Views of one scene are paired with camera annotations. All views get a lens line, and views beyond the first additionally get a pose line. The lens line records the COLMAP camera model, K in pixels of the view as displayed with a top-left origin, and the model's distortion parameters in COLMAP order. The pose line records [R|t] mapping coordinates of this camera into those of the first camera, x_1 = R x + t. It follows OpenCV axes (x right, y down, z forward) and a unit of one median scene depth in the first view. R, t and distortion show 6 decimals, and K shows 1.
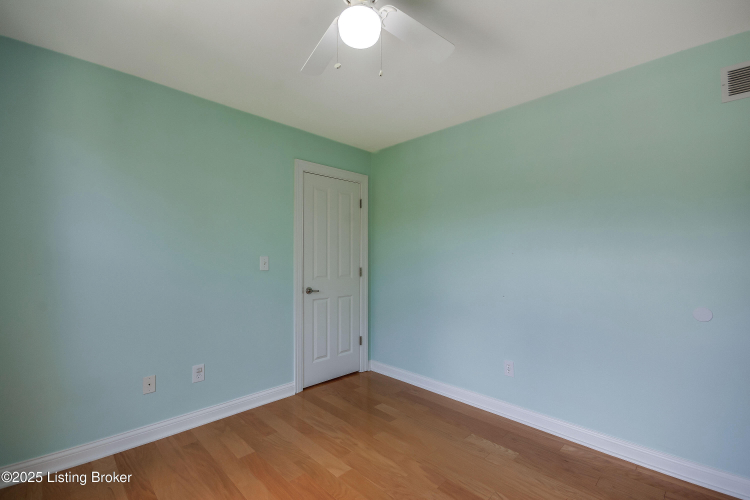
lens RADIAL K [[329.9, 0, 375.9], [0, 329.9, 252.3], [0, 0, 1]] dist [0.000840, -0.001195]
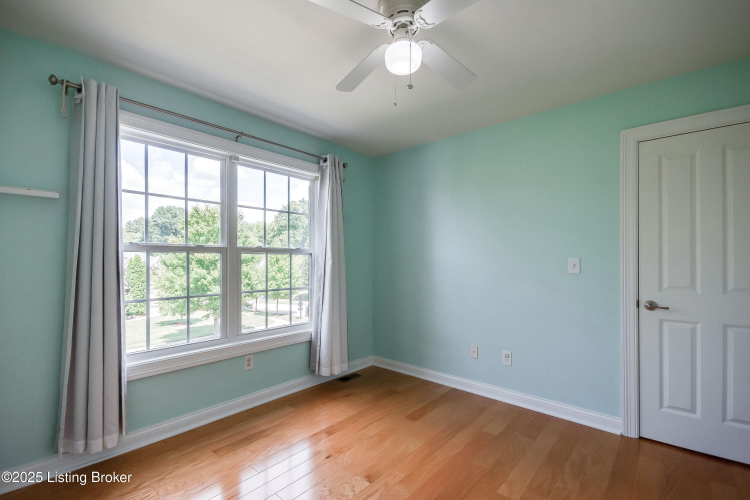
lens RADIAL K [[329.9, 0, 362.8], [0, 329.9, 260.3], [0, 0, 1]] dist [0.000840, -0.001195]
pose [[0.036473, 0.000488, -0.999335, 0.505254], [0.020109, 0.999797, 0.001222, 0.005405], [0.999132, -0.020140, 0.036456, 0.369699]]
